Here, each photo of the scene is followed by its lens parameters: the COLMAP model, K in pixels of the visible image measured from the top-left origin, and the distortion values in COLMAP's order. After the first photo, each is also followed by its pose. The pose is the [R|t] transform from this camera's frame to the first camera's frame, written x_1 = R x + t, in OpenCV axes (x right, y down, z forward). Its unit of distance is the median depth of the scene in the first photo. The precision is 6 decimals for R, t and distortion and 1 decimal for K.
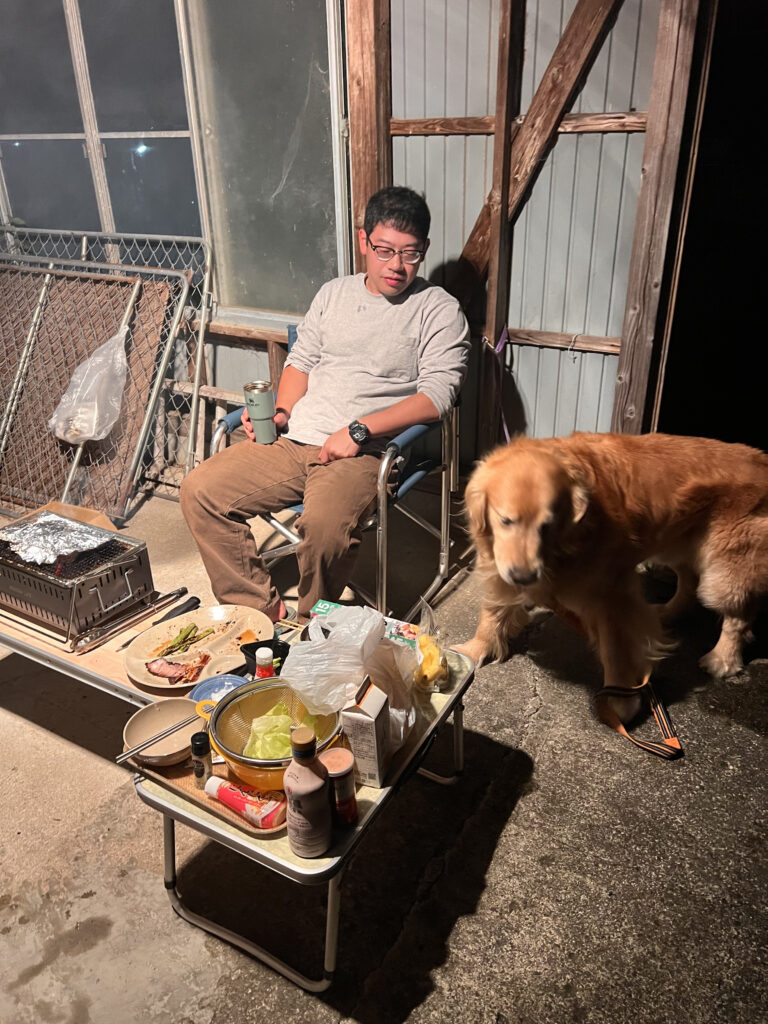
lens RADIAL K [[762.8, 0, 401.8], [0, 762.8, 519.0], [0, 0, 1]] dist [0.007402, 0.002199]
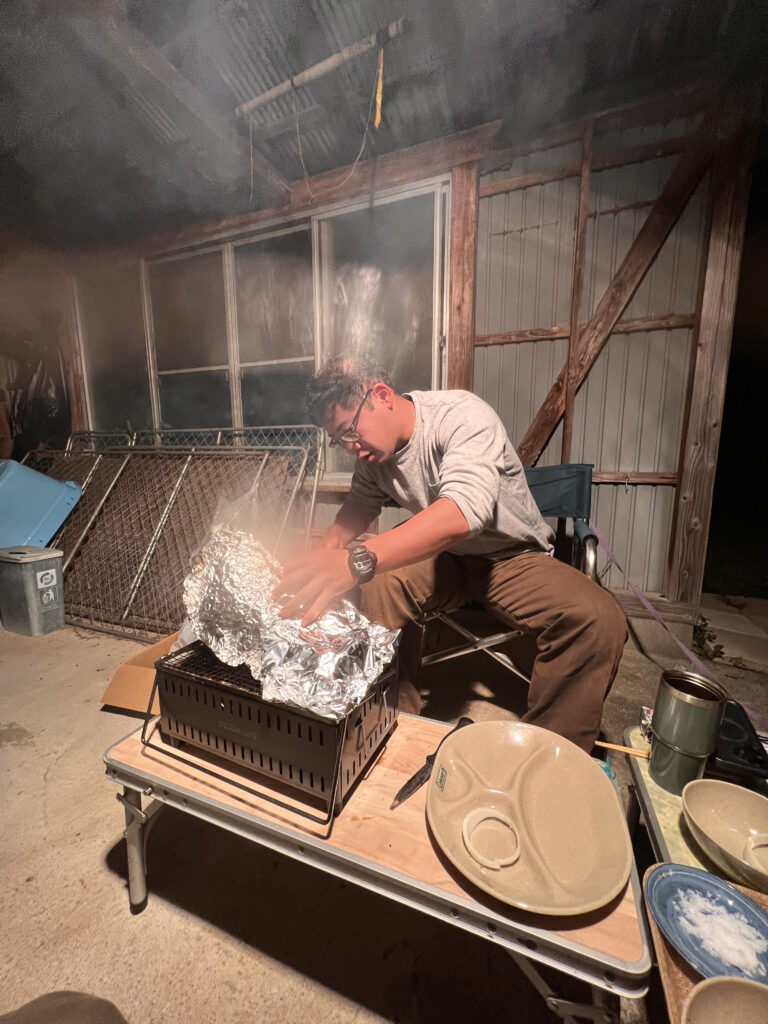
lens RADIAL K [[407.1, 0, 384.0], [0, 407.1, 512.0], [0, 0, 1]] dist [-0.000111, -0.000236]
pose [[0.990267, -0.012434, 0.138623, -0.260206], [0.053486, 0.953516, -0.296559, 0.012147], [-0.128491, 0.301087, 0.944900, 0.349932]]
